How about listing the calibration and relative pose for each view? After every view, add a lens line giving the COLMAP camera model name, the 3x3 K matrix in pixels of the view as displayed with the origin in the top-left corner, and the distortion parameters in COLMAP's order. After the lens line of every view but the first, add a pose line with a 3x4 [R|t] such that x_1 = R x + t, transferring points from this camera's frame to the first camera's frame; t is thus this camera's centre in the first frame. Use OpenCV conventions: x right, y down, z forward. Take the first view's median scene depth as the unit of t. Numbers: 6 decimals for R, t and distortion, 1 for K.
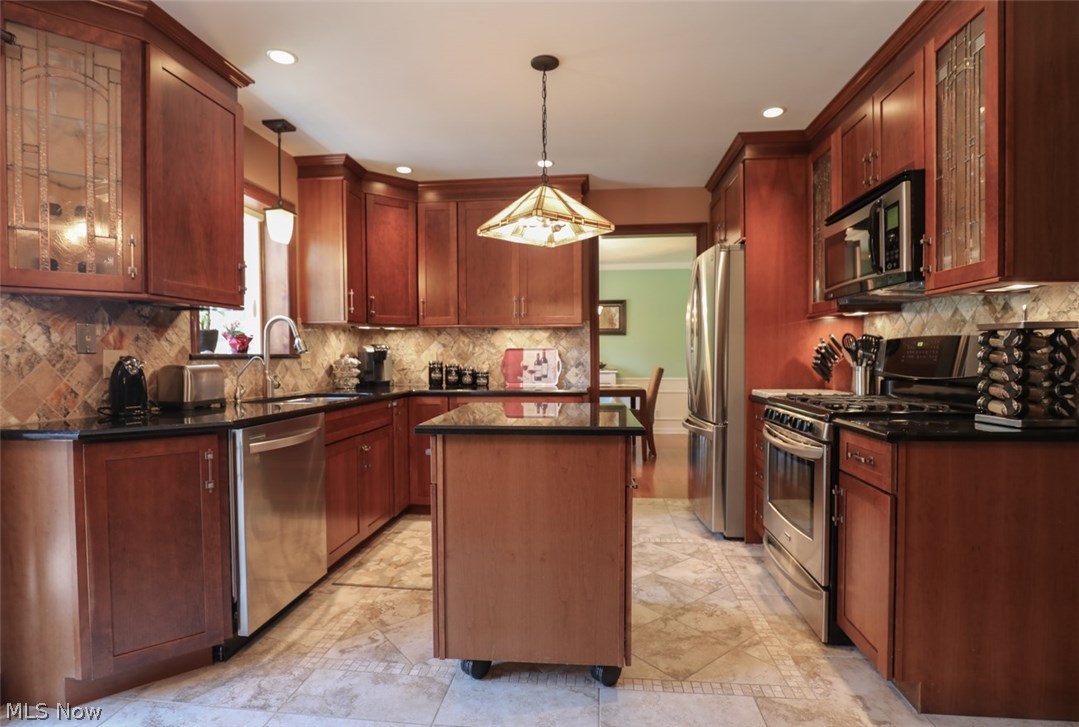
lens RADIAL K [[554.1, 0, 544.8], [0, 554.1, 367.3], [0, 0, 1]] dist [-0.028634, 0.006748]
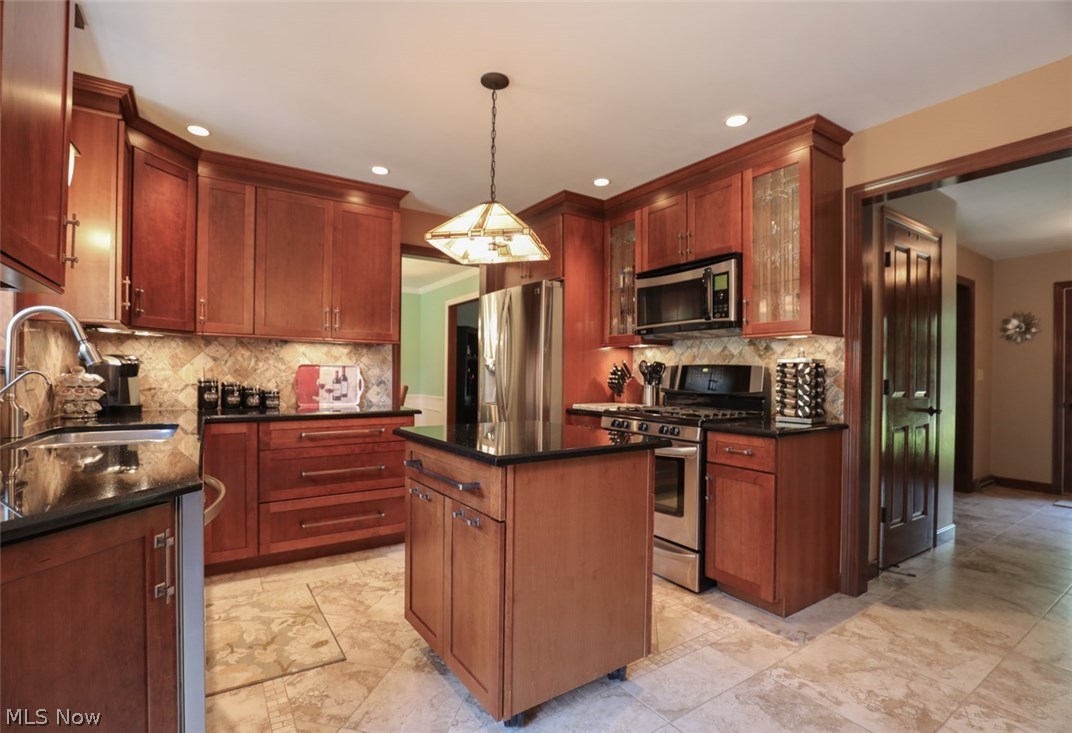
lens RADIAL K [[506.4, 0, 535.4], [0, 506.4, 372.6], [0, 0, 1]] dist [-0.028659, 0.001223]
pose [[0.769122, 0.013381, 0.638962, -0.449687], [0.000430, 0.999770, -0.021455, -0.005913], [-0.639102, 0.016776, 0.768939, 0.230379]]
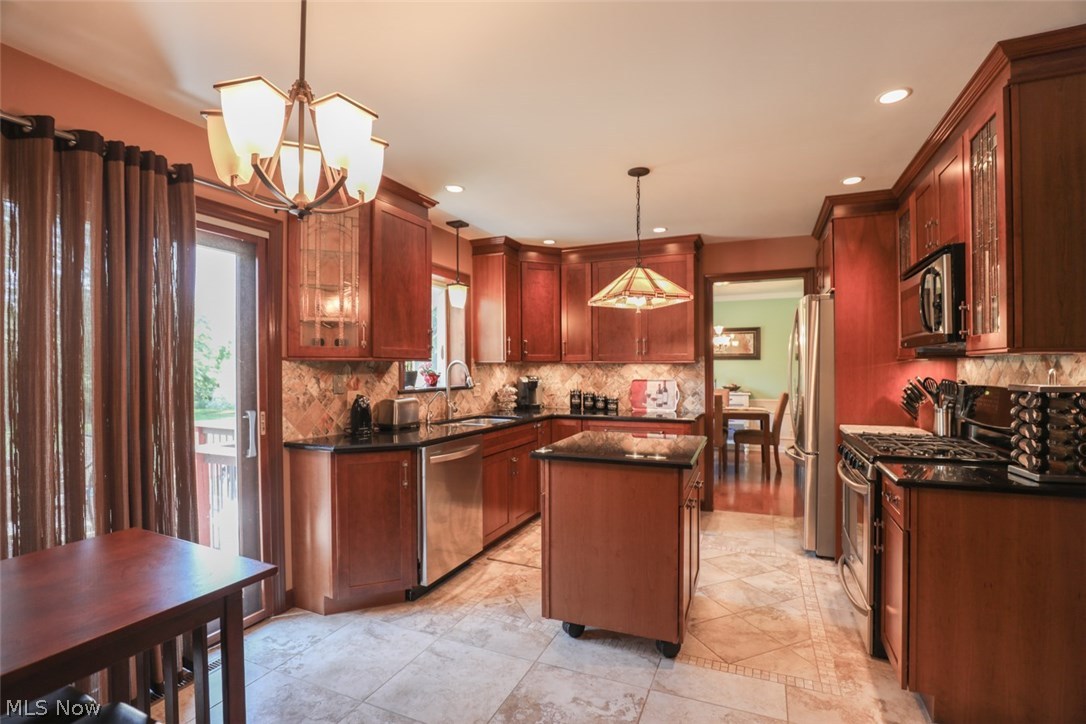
lens RADIAL K [[508.7, 0, 554.0], [0, 508.7, 366.3], [0, 0, 1]] dist [-0.027993, 0.003112]
pose [[0.956101, 0.001389, -0.293035, 0.139488], [-0.007630, 0.999768, -0.020154, -0.060370], [0.292939, 0.021506, 0.955889, -0.166078]]
